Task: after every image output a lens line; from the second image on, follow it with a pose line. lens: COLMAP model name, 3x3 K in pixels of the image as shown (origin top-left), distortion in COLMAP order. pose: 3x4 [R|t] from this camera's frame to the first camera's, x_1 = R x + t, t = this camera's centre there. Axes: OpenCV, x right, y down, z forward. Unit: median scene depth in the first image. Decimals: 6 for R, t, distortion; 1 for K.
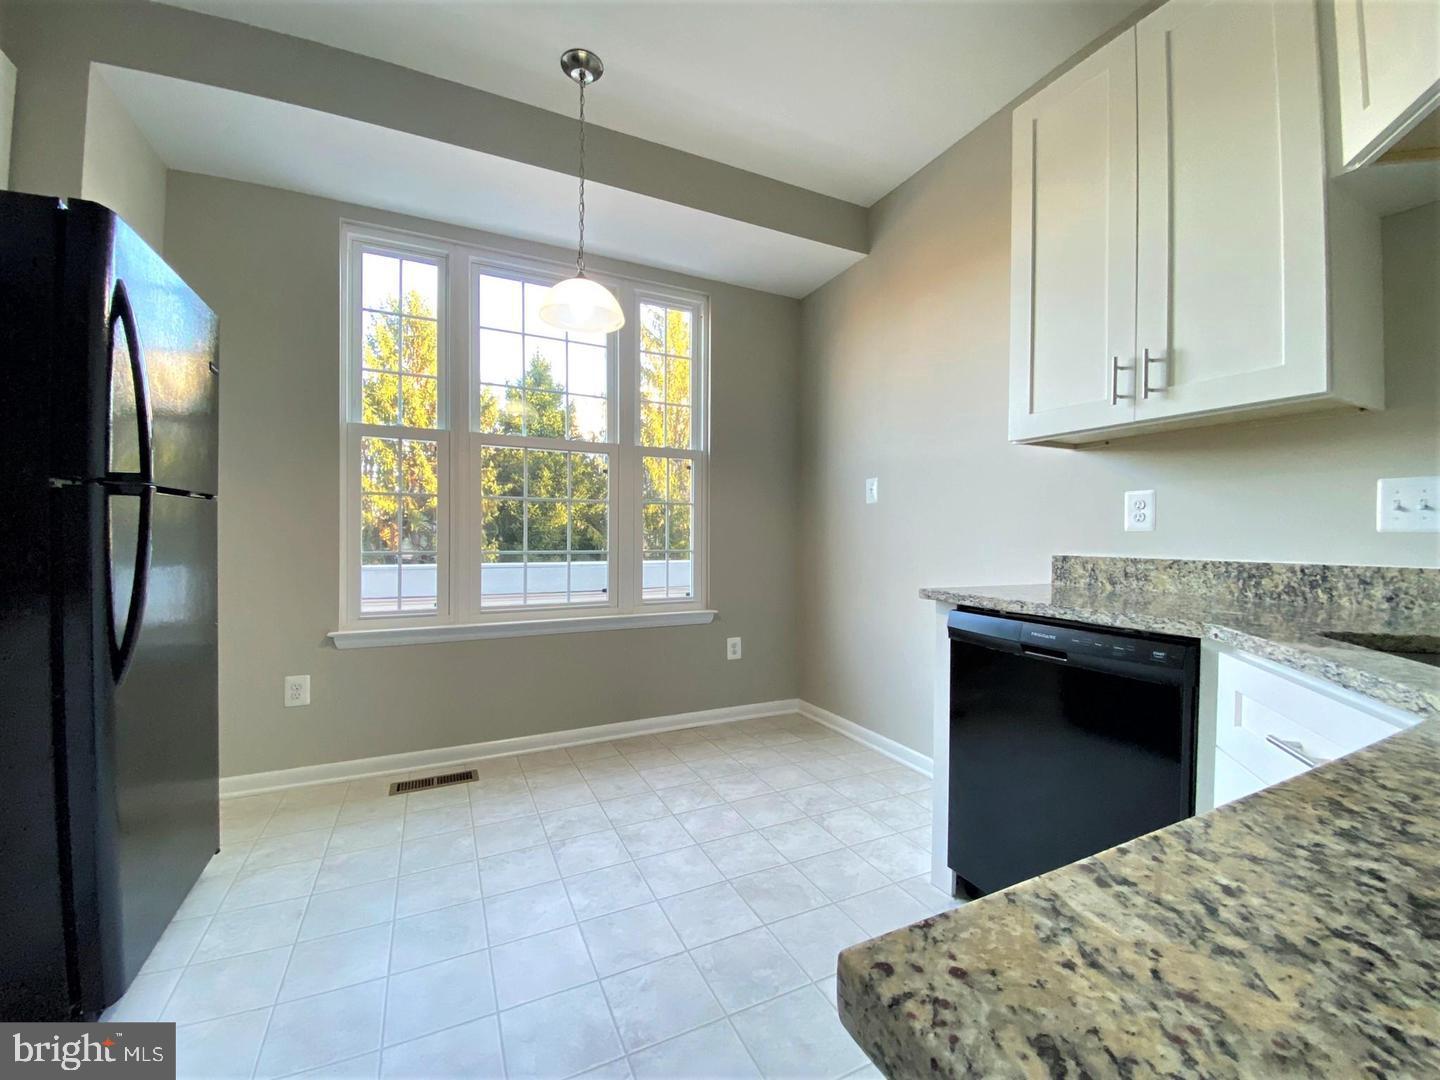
lens RADIAL K [[583.5, 0, 720.7], [0, 583.5, 536.4], [0, 0, 1]] dist [0.049170, -0.032730]
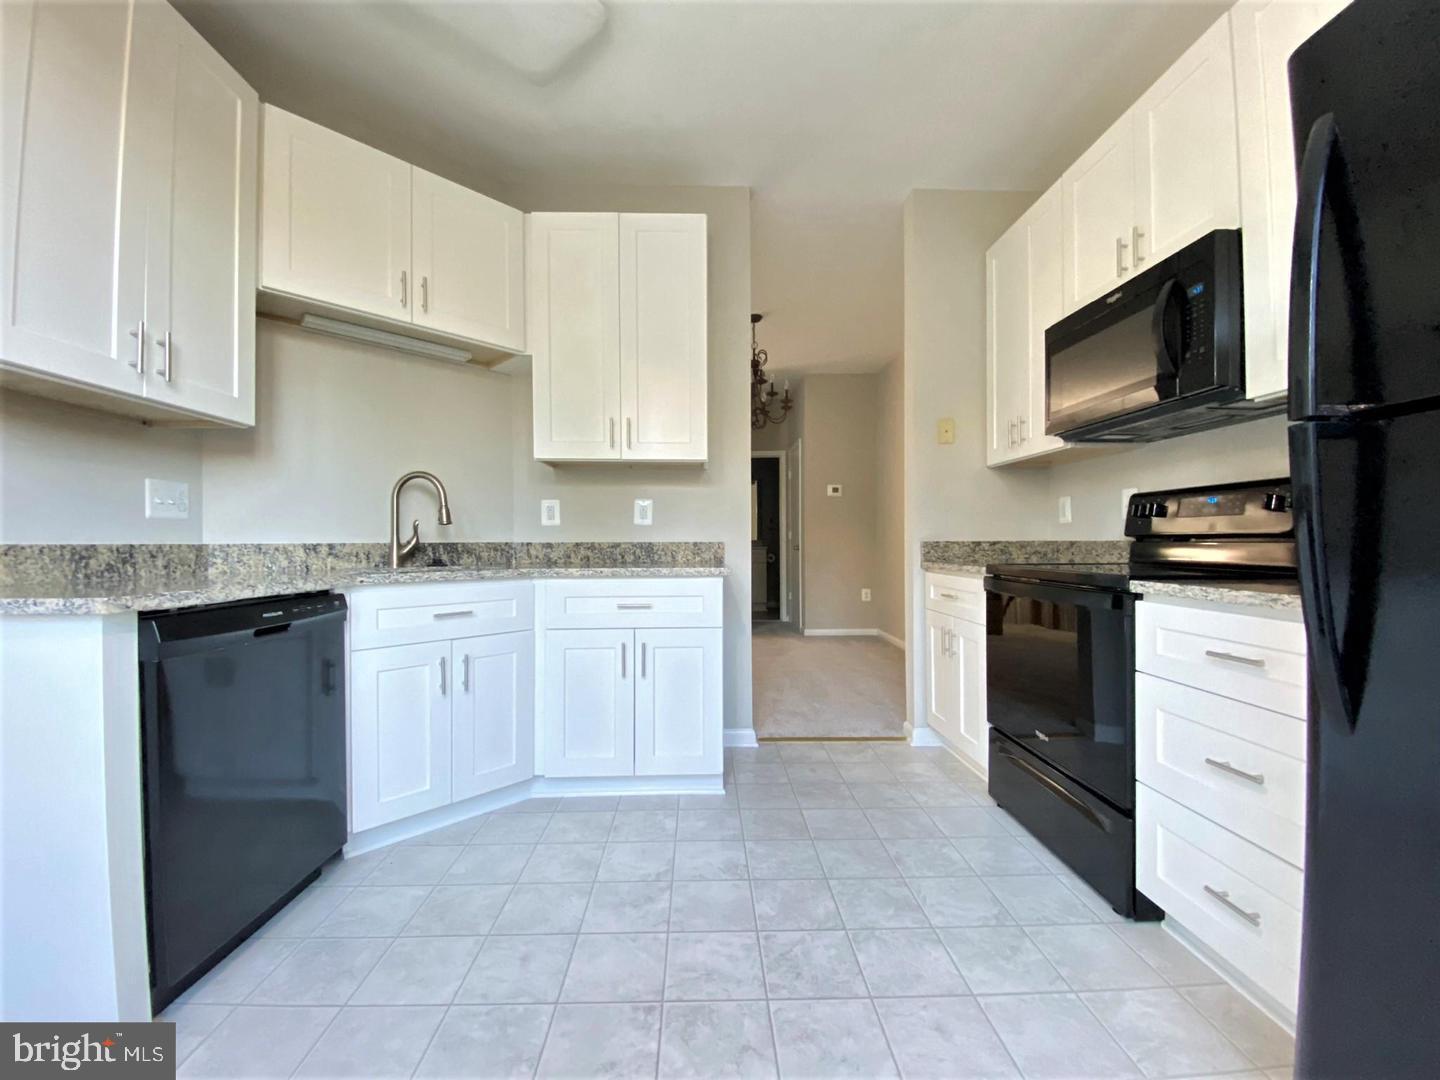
lens RADIAL K [[583.5, 0, 720.7], [0, 583.5, 536.4], [0, 0, 1]] dist [0.049170, -0.032730]
pose [[-0.910263, 0.002576, 0.414023, -0.260641], [-0.001124, 0.999962, -0.008693, 0.024000], [-0.414030, -0.008378, -0.910225, 1.876822]]
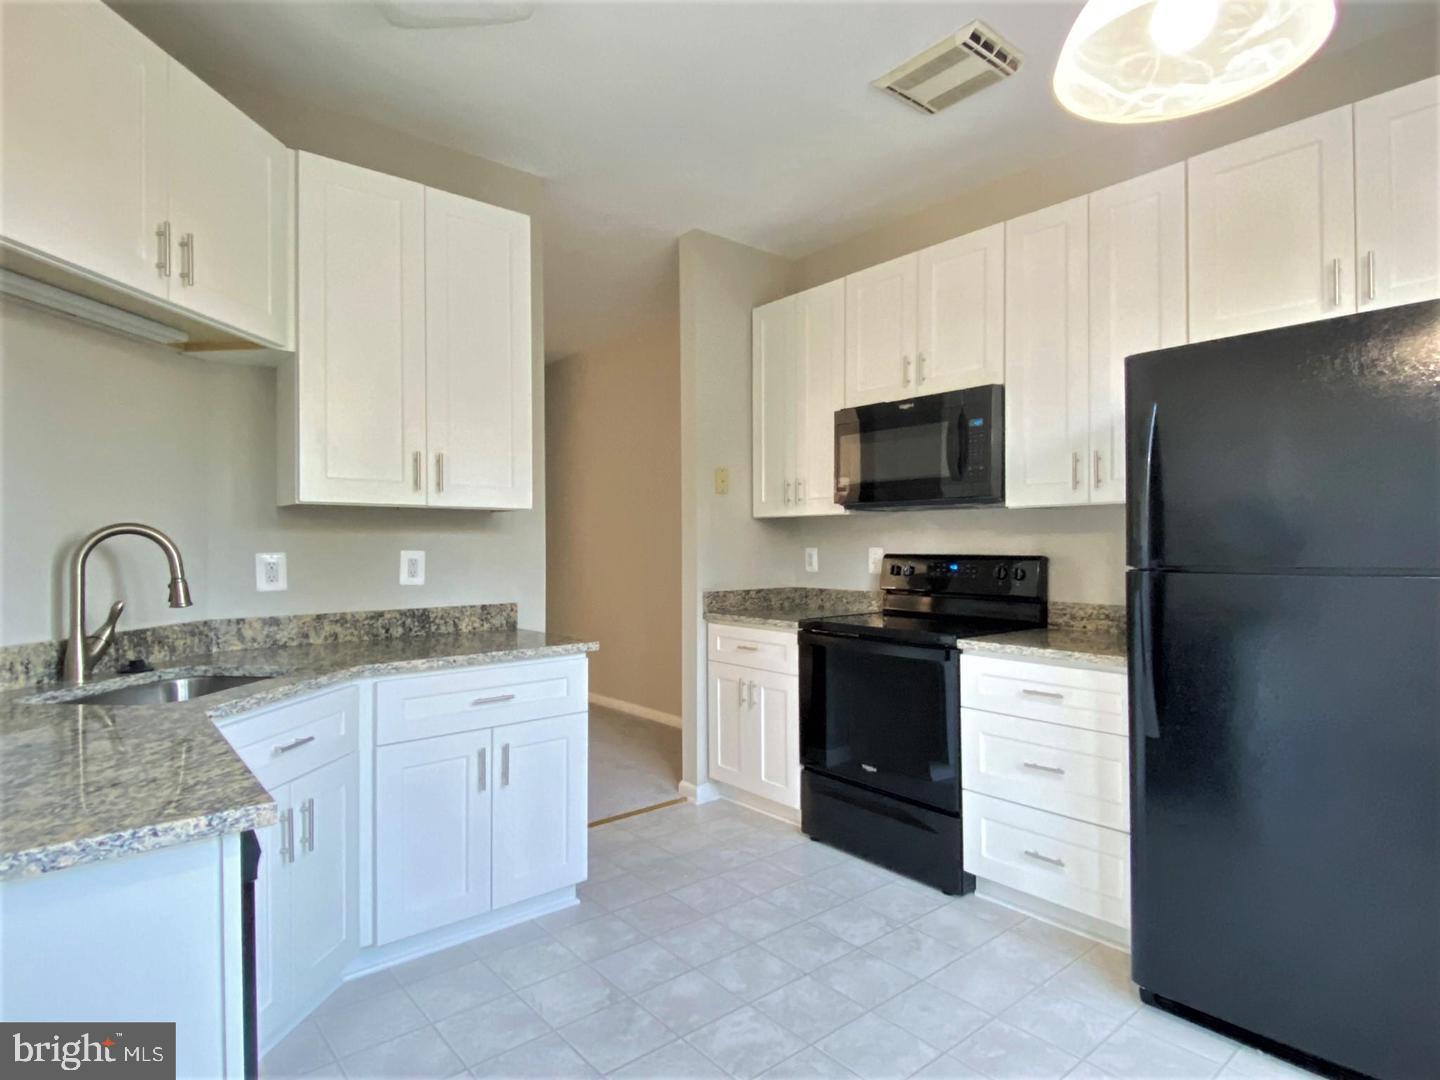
lens RADIAL K [[769.5, 0, 720.0], [0, 769.5, 540.0], [0, 0, 1]] dist [0.080697, -0.076597]
pose [[-0.972992, -0.002322, -0.230827, 0.292327], [-0.000071, 0.999952, -0.009757, -0.086722], [0.230838, -0.009477, -0.972946, 2.177798]]
